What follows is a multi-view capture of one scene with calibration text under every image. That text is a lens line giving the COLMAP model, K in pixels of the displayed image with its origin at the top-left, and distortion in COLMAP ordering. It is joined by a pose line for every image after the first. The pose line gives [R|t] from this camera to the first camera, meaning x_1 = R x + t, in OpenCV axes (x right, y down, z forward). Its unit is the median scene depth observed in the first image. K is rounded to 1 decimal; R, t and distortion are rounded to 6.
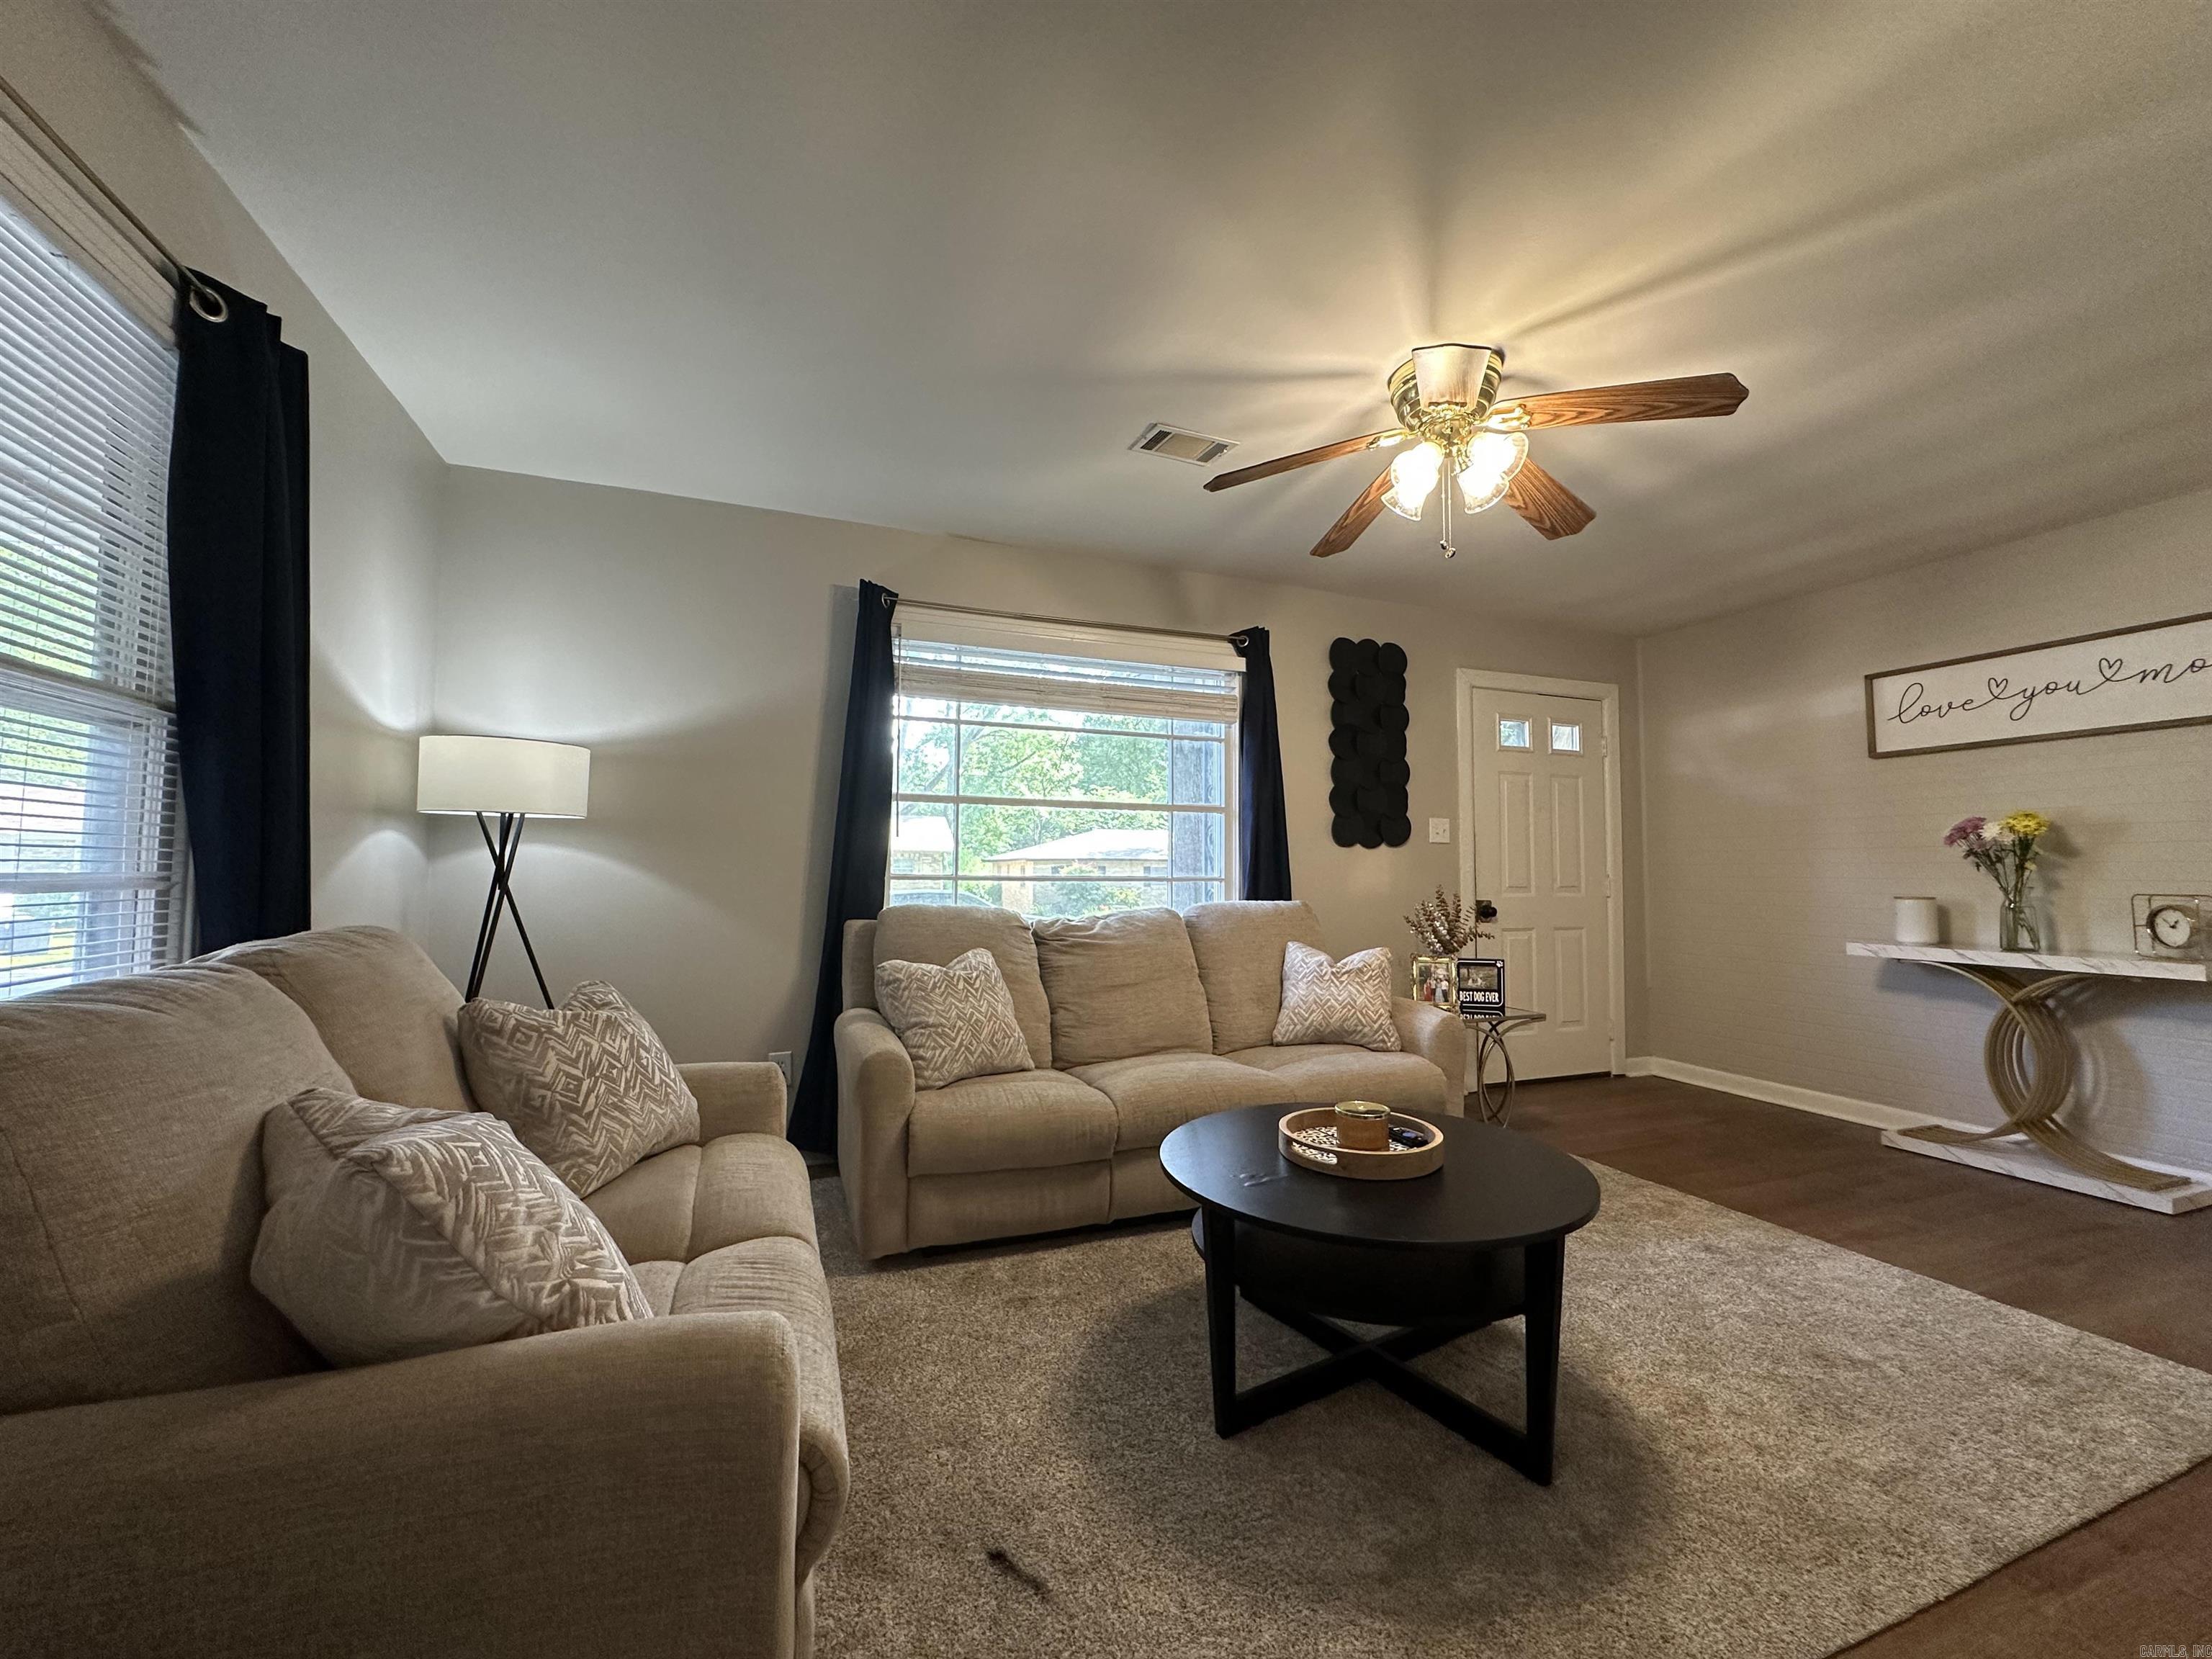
lens RADIAL K [[884.9, 0, 1096.9], [0, 884.9, 830.6], [0, 0, 1]] dist [-0.002639, 0.000785]
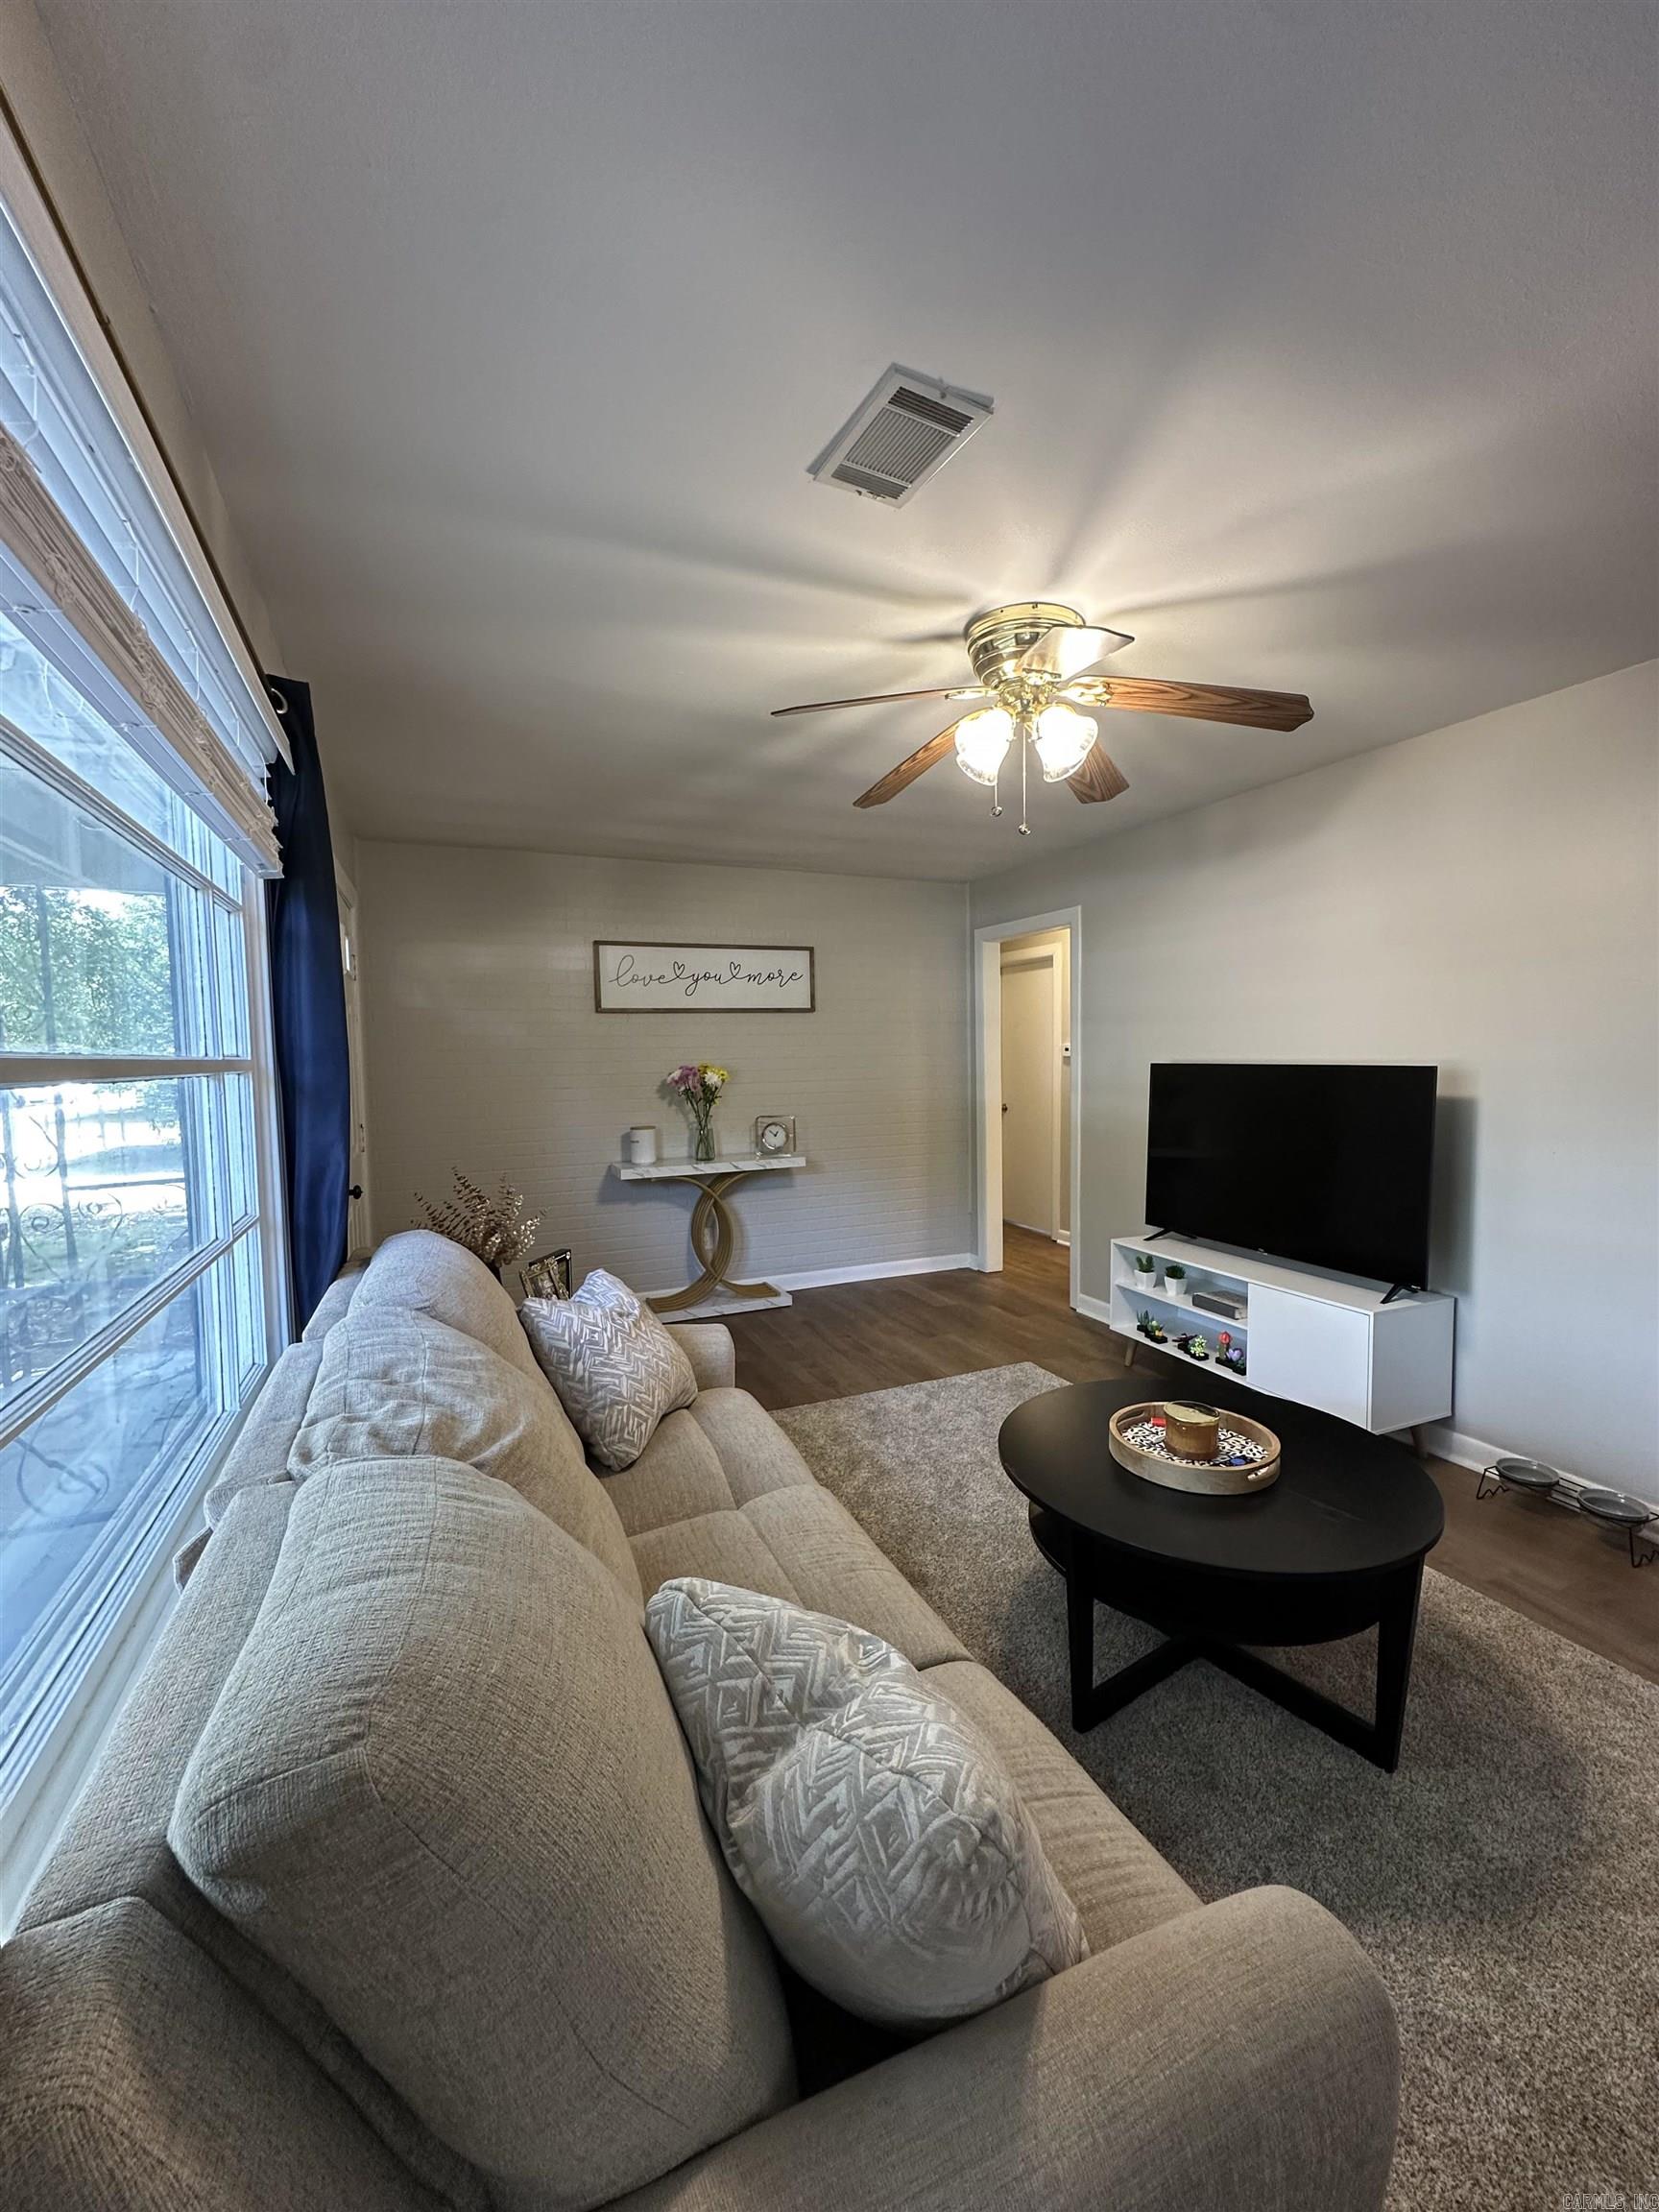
lens RADIAL K [[884.9, 0, 831.1], [0, 884.9, 1106.4], [0, 0, 1]] dist [-0.002639, 0.000785]
pose [[-0.051580, -0.066600, 0.996446, -0.386216], [-0.033784, 0.997319, 0.064910, -0.049986], [-0.998097, -0.030316, -0.053692, 0.869576]]
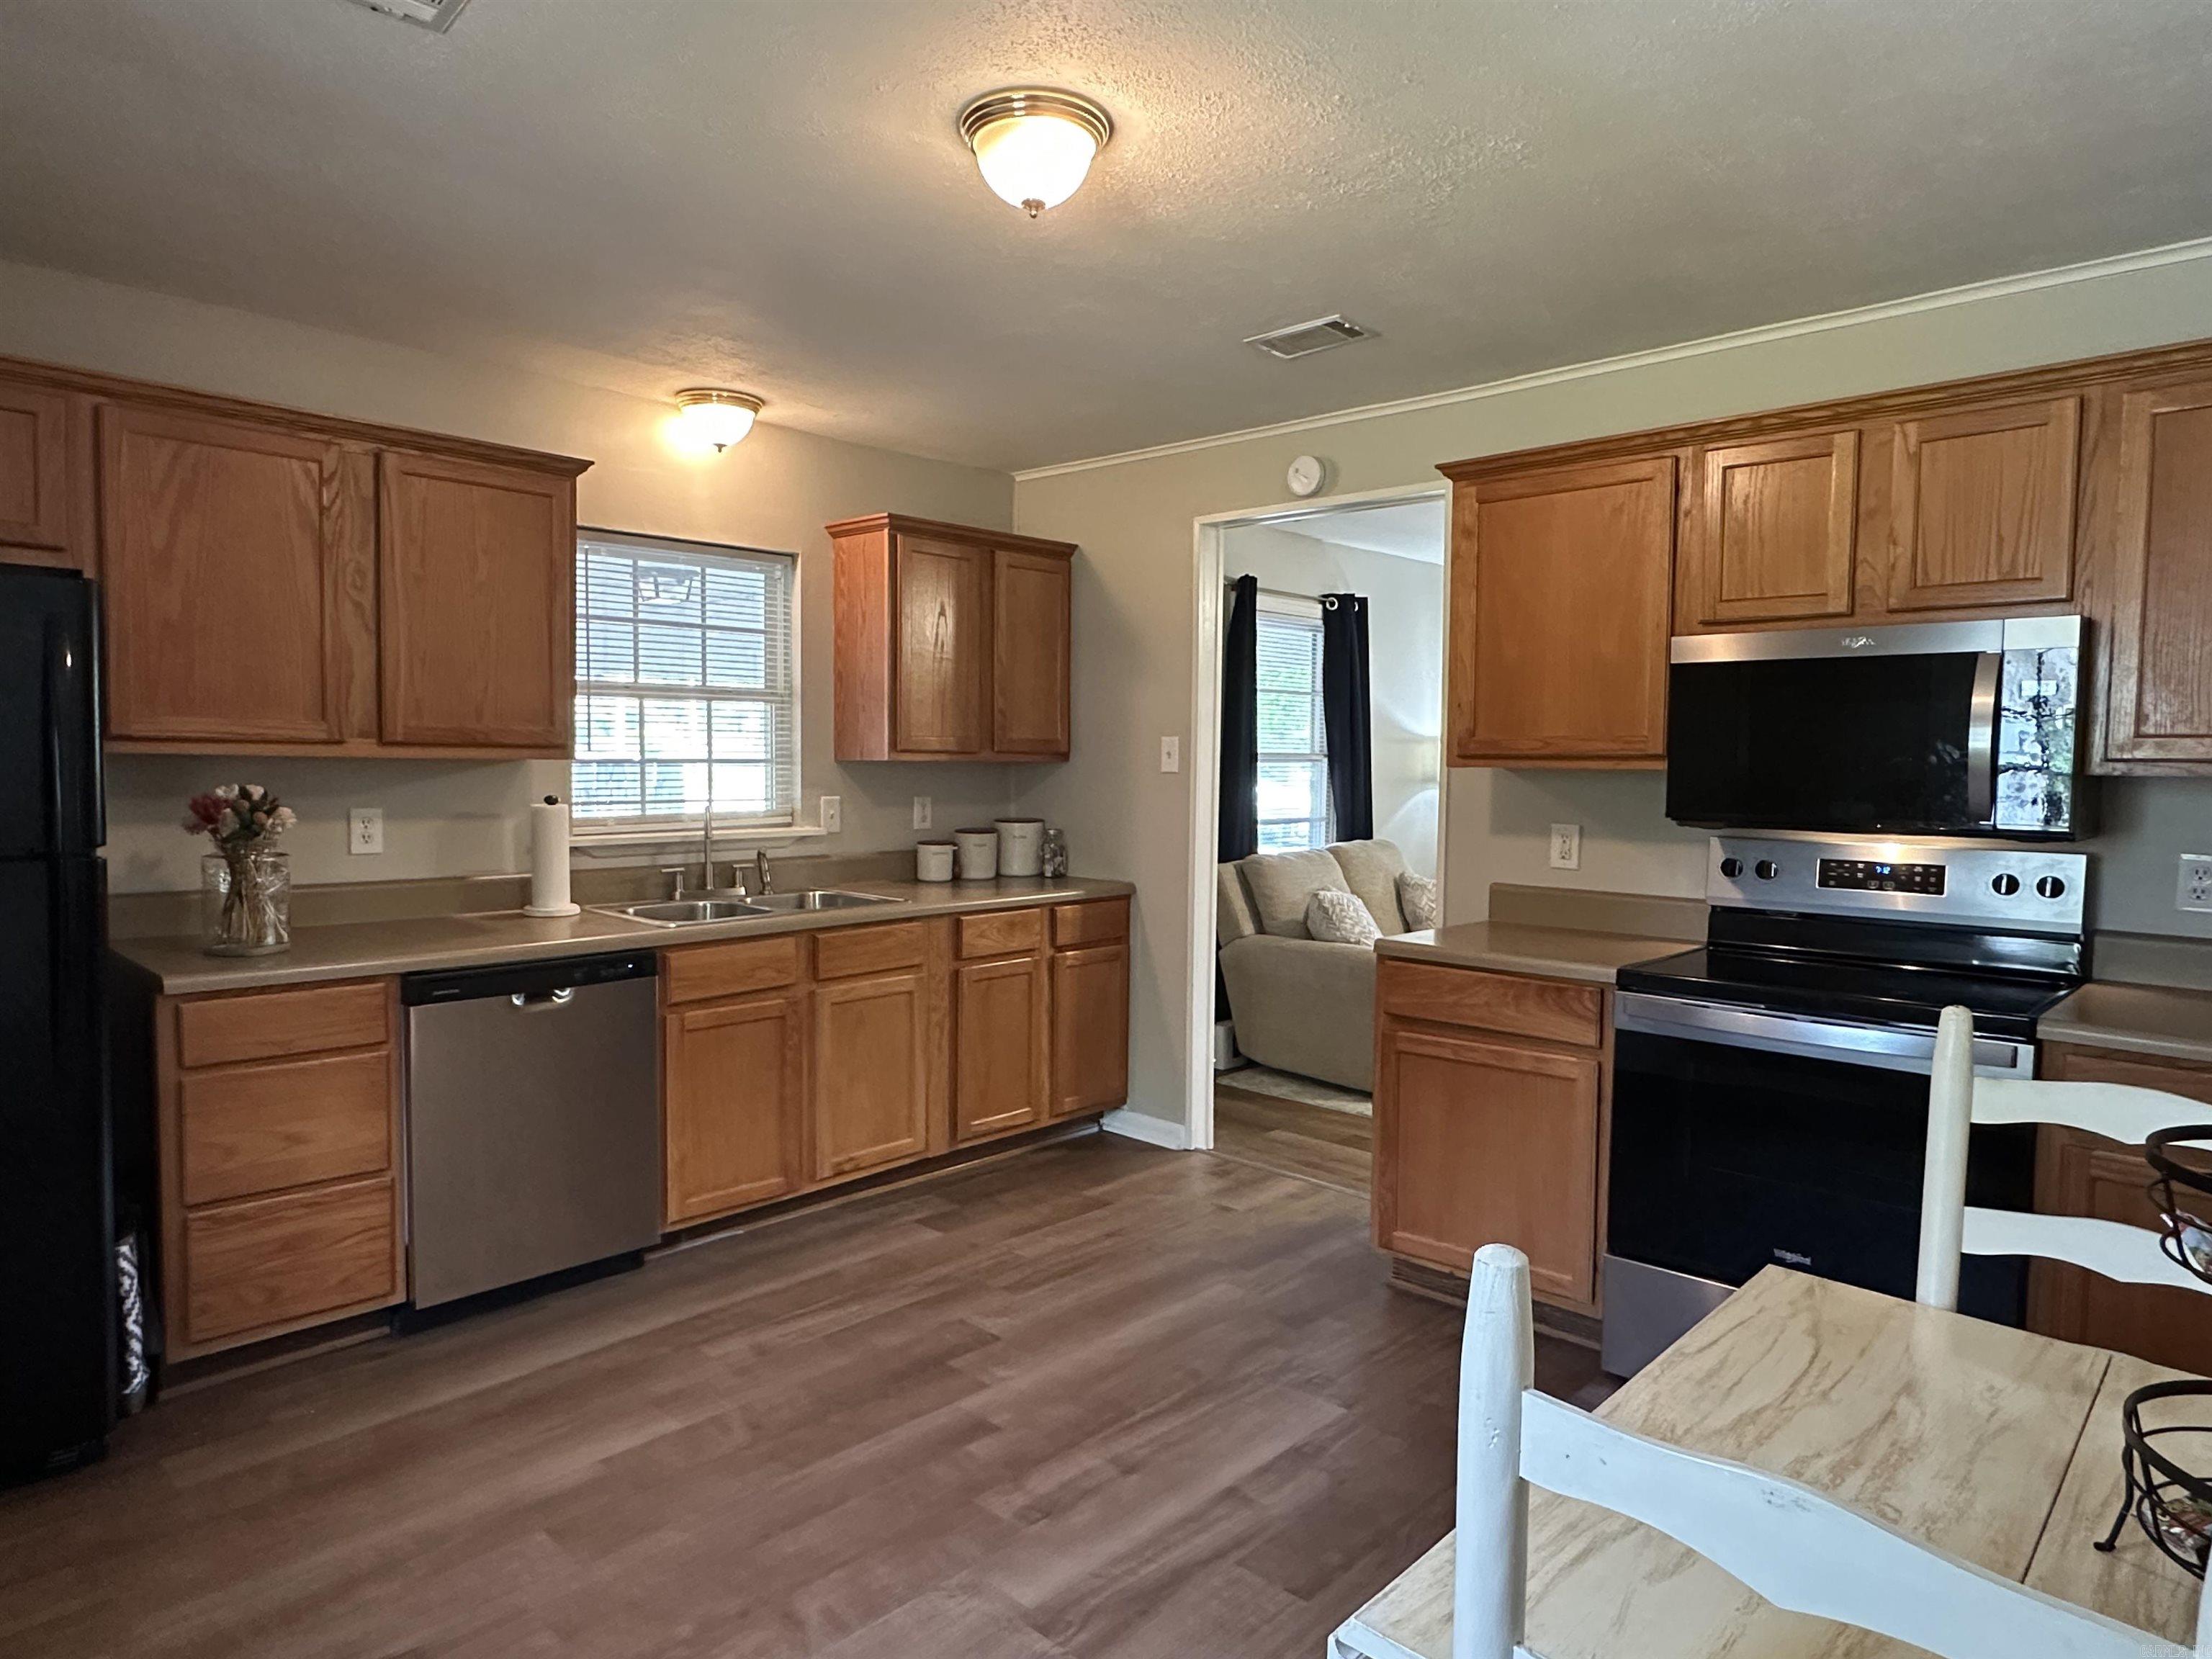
lens RADIAL K [[1335.1, 0, 1094.5], [0, 1335.1, 835.3], [0, 0, 1]] dist [-0.008158, 0.003407]
pose [[0.438167, 0.054806, -0.897221, 1.138587], [0.034260, 0.996396, 0.077595, -0.115098], [0.898240, -0.064739, 0.434710, -0.699049]]
